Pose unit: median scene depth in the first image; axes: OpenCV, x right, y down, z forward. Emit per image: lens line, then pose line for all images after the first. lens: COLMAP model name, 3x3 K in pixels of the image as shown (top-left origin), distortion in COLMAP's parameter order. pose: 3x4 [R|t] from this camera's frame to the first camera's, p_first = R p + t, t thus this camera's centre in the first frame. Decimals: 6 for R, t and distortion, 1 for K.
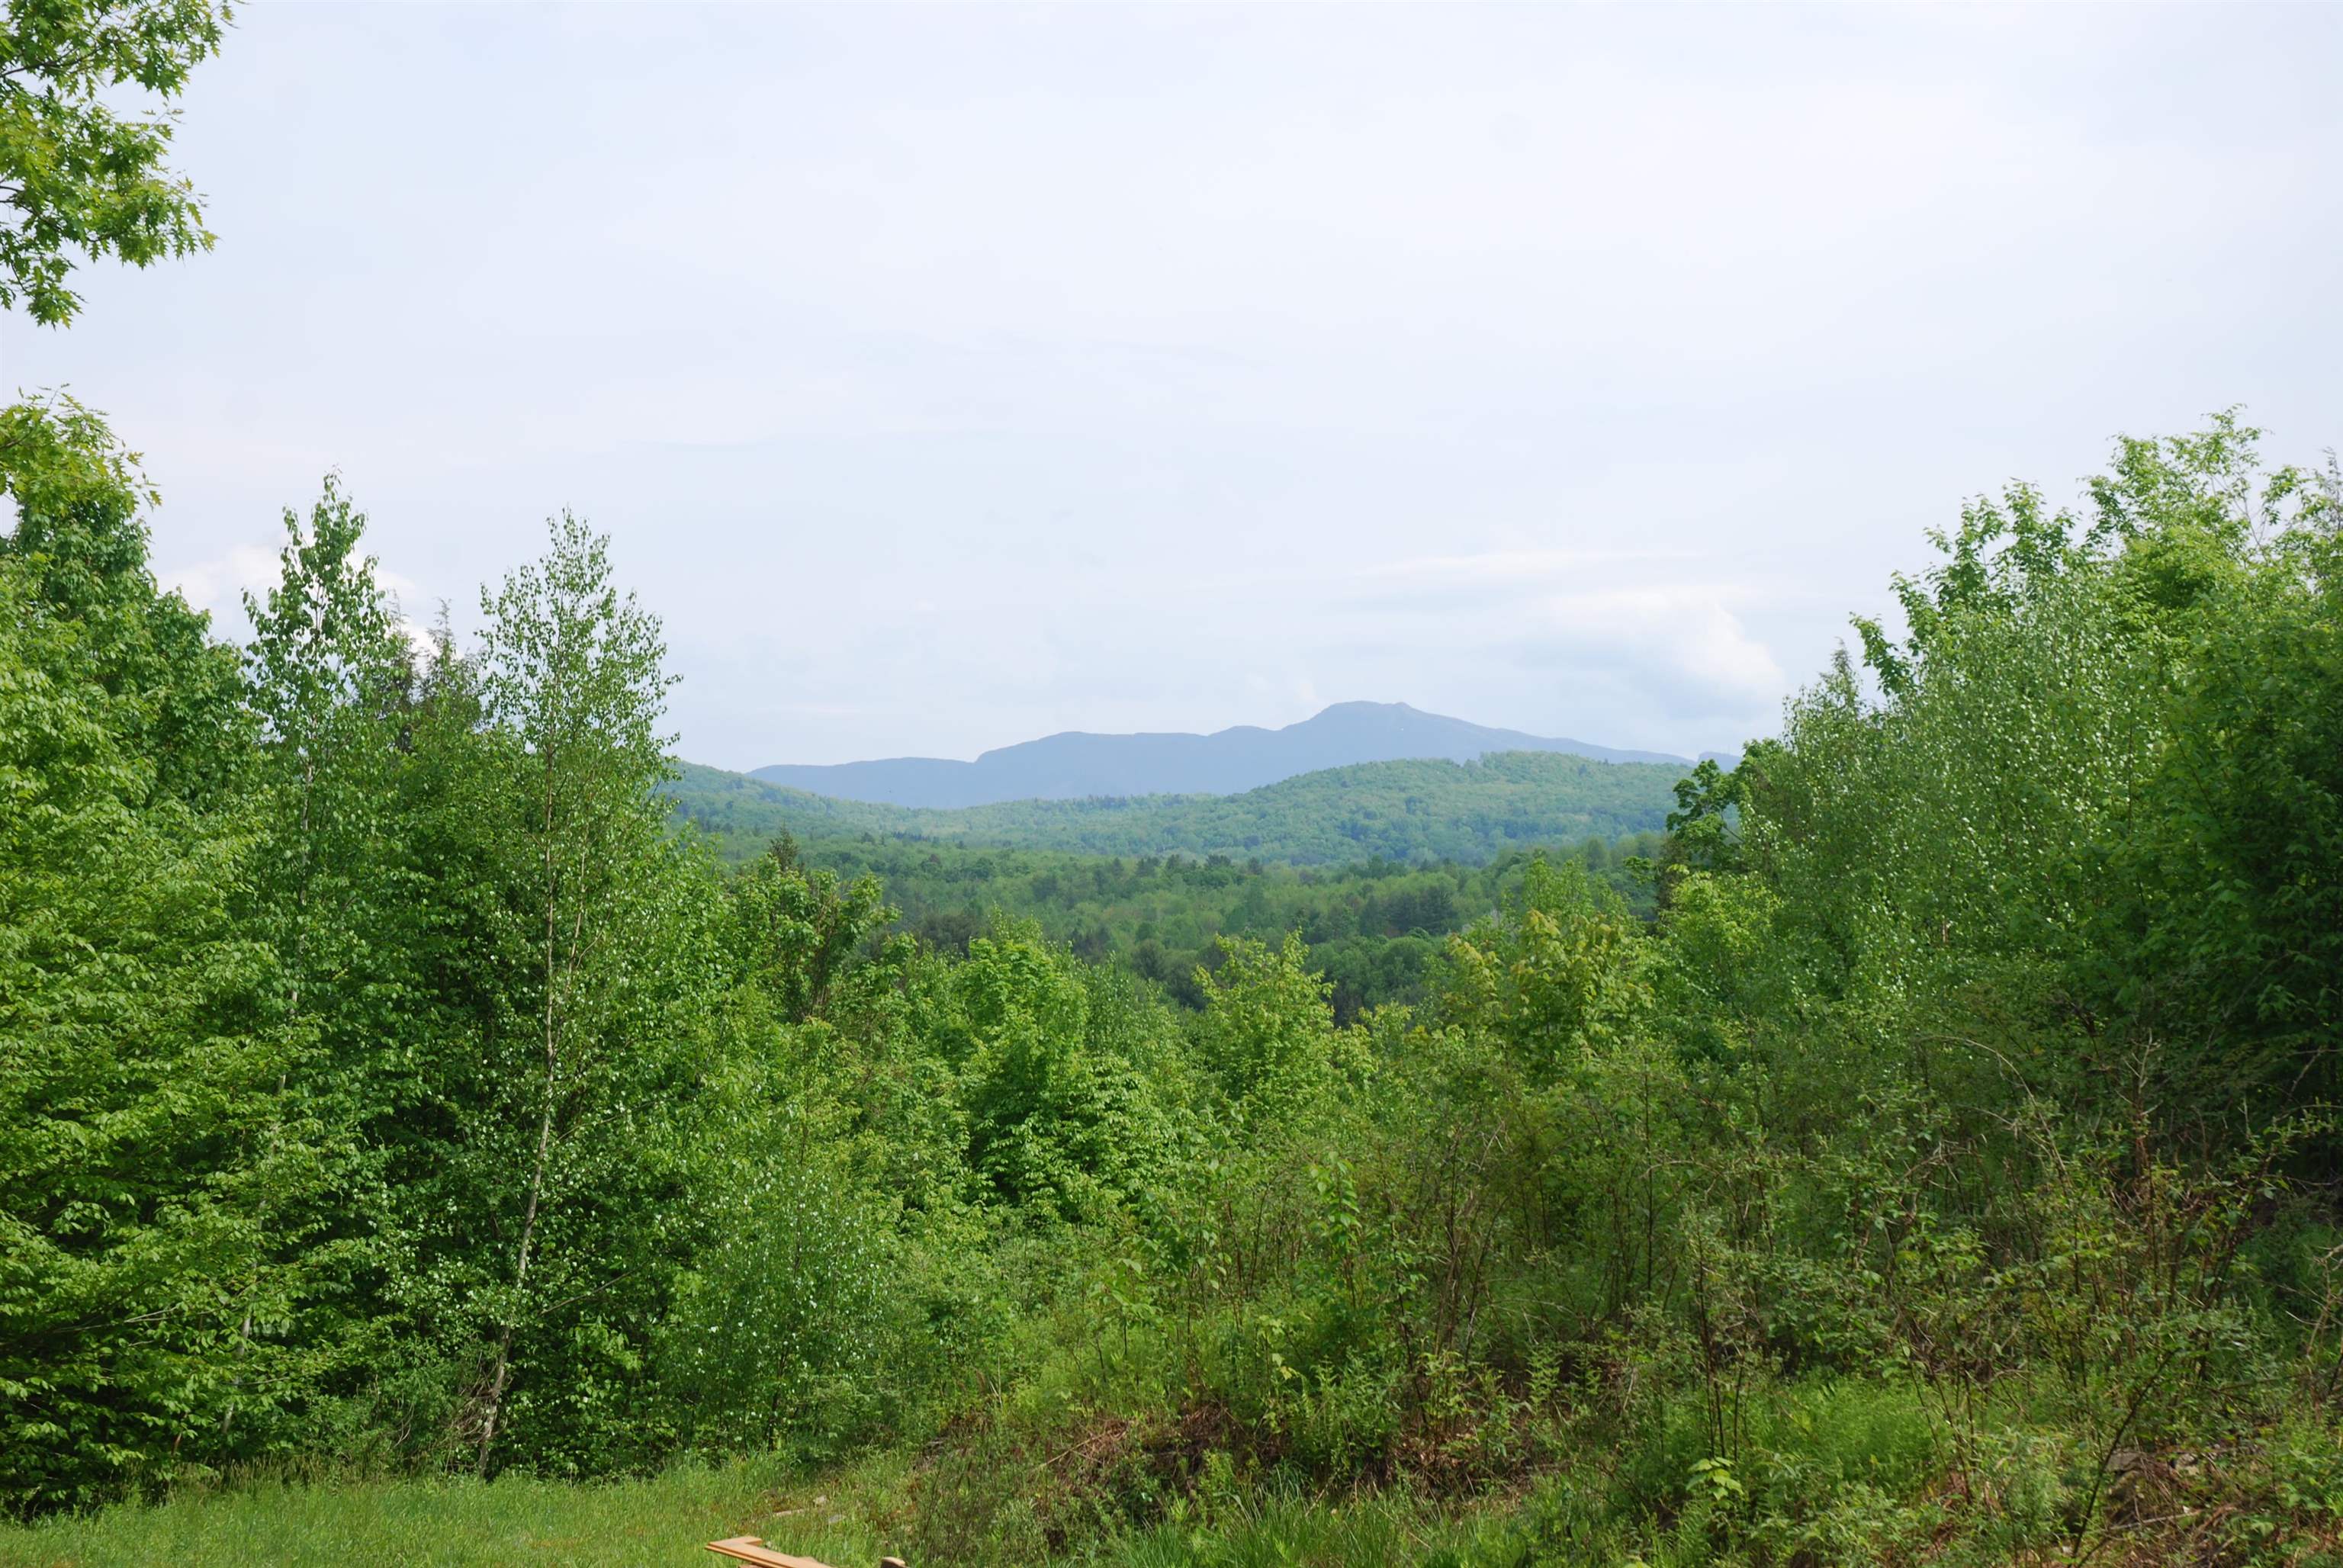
lens RADIAL K [[3941.5, 0, 1161.8], [0, 3941.5, 789.8], [0, 0, 1]] dist [0.063401, 0.000000]
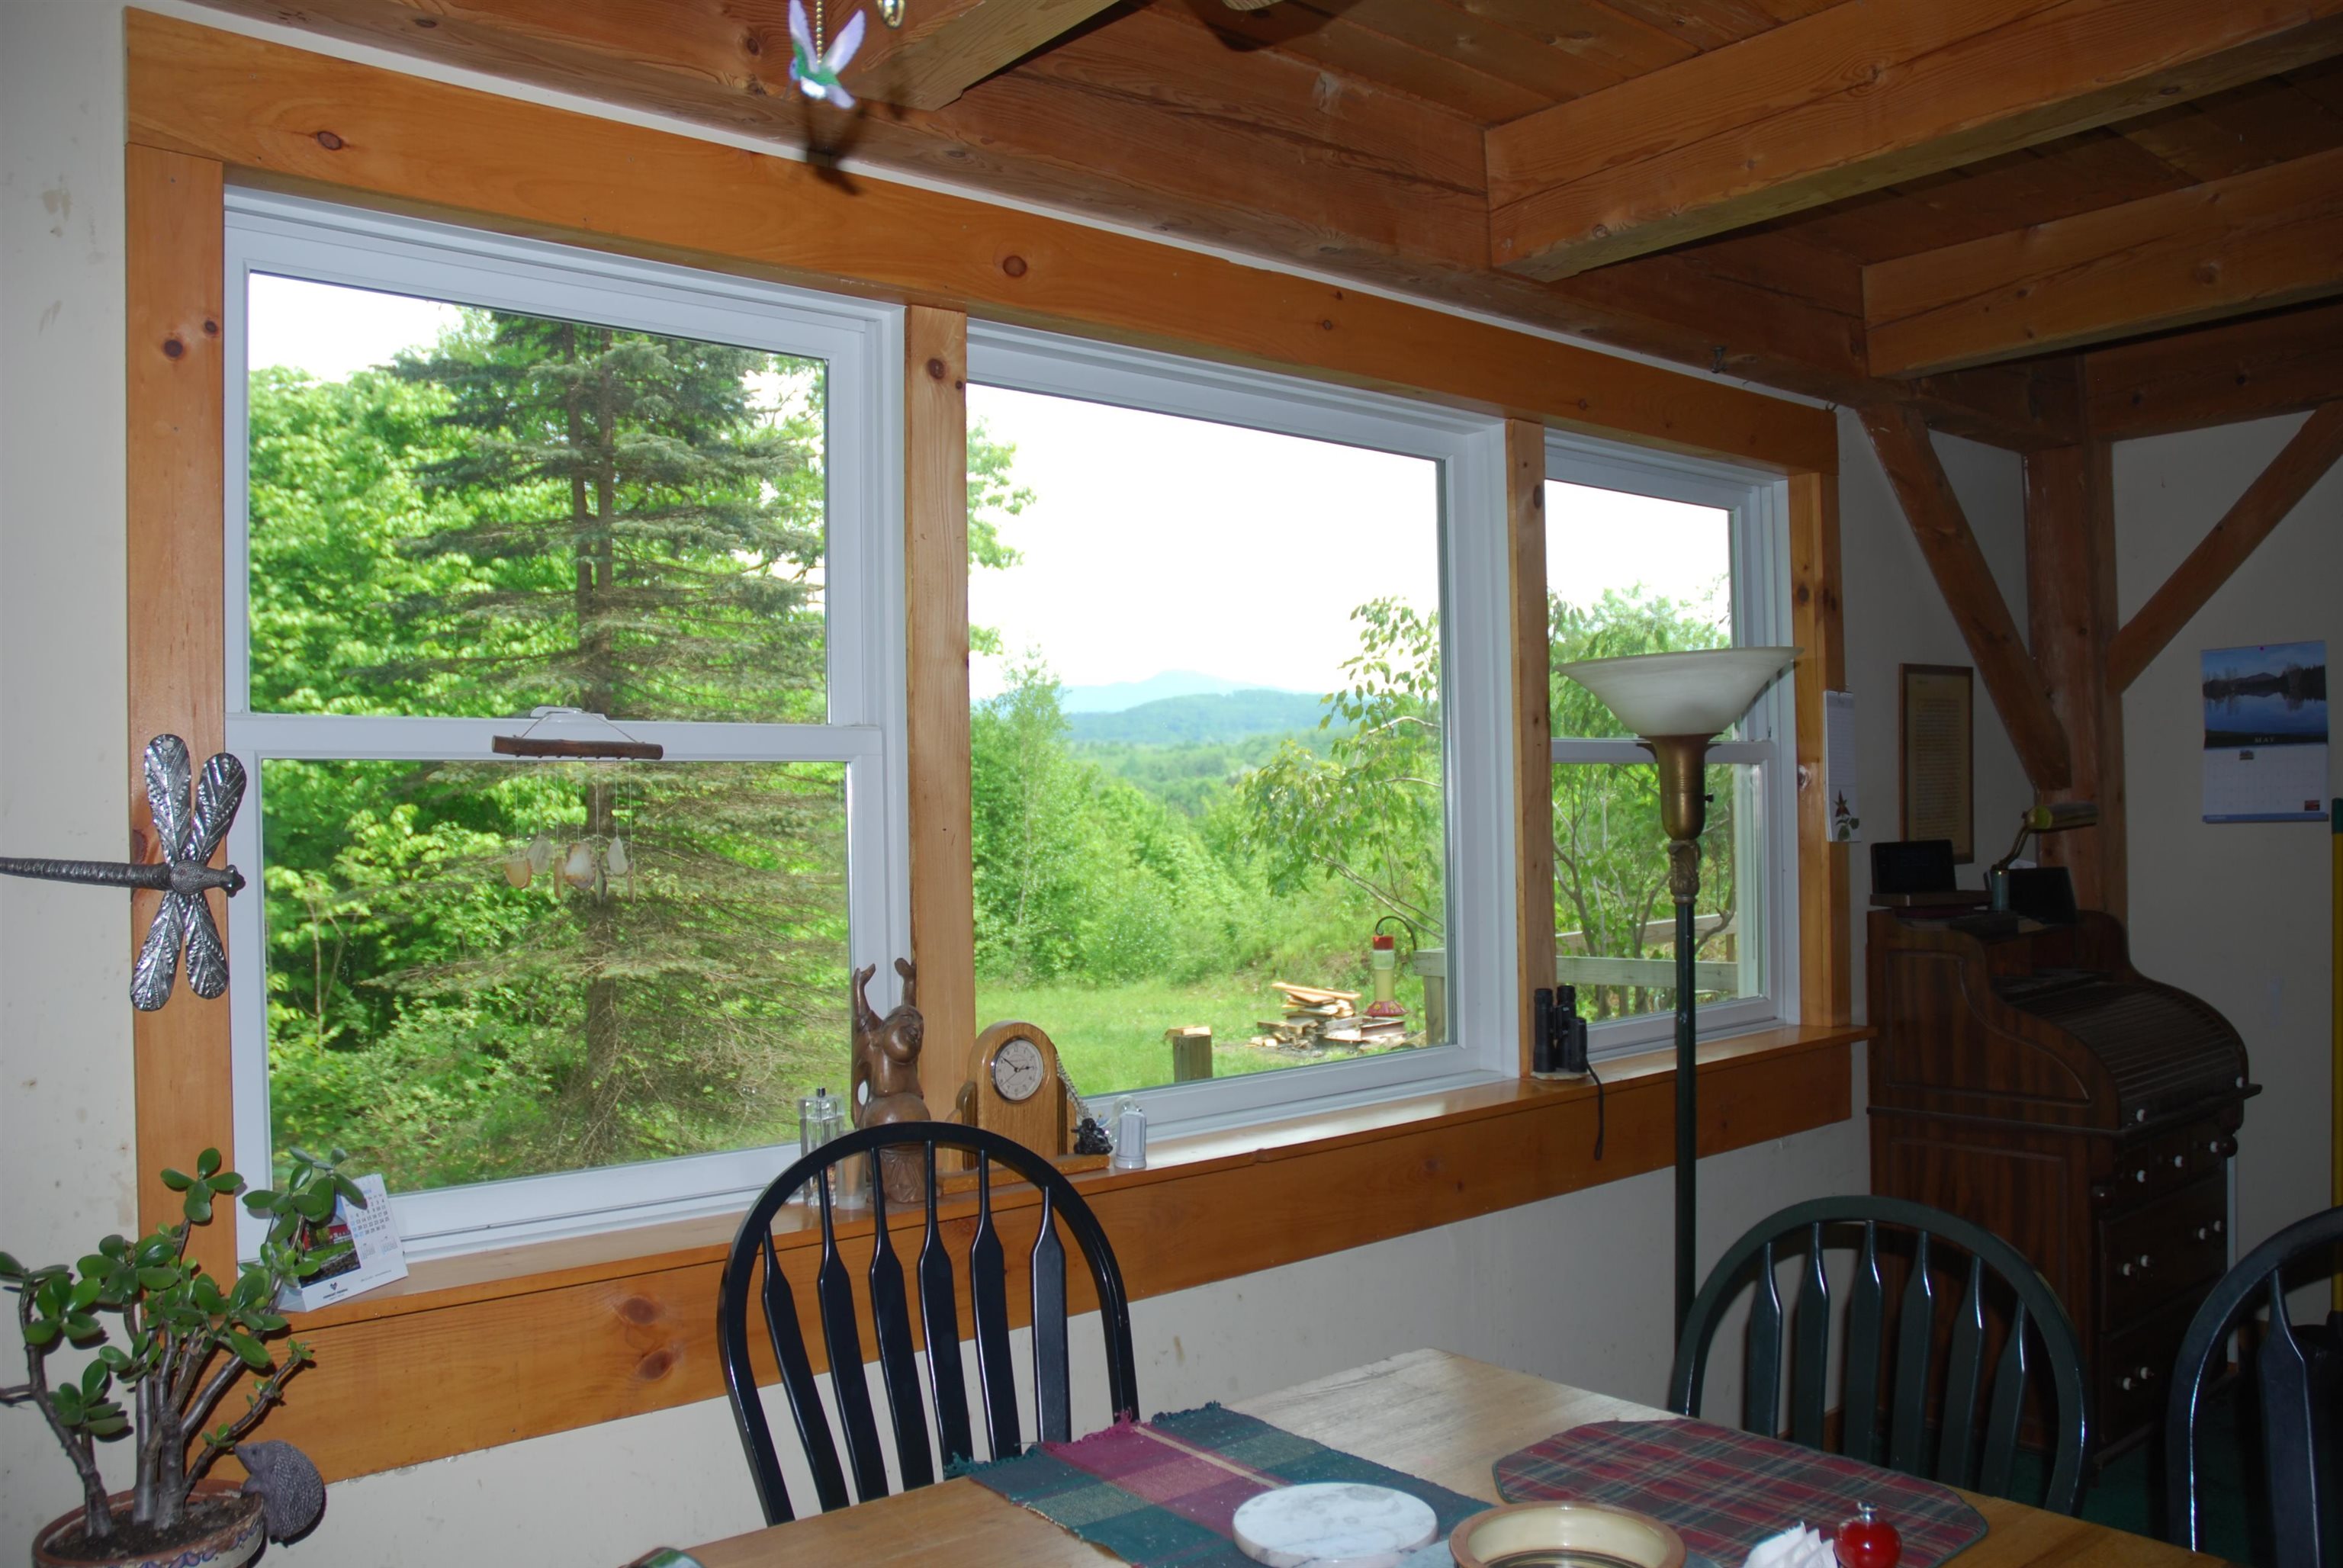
lens RADIAL K [[1834.0, 0, 1192.2], [0, 1834.0, 808.0], [0, 0, 1]] dist [-0.151926, 0.129265]
pose [[0.998277, -0.023510, 0.053754, -0.111646], [0.020627, 0.998351, 0.053570, -0.015713], [-0.054925, -0.052369, 0.997116, -0.218448]]
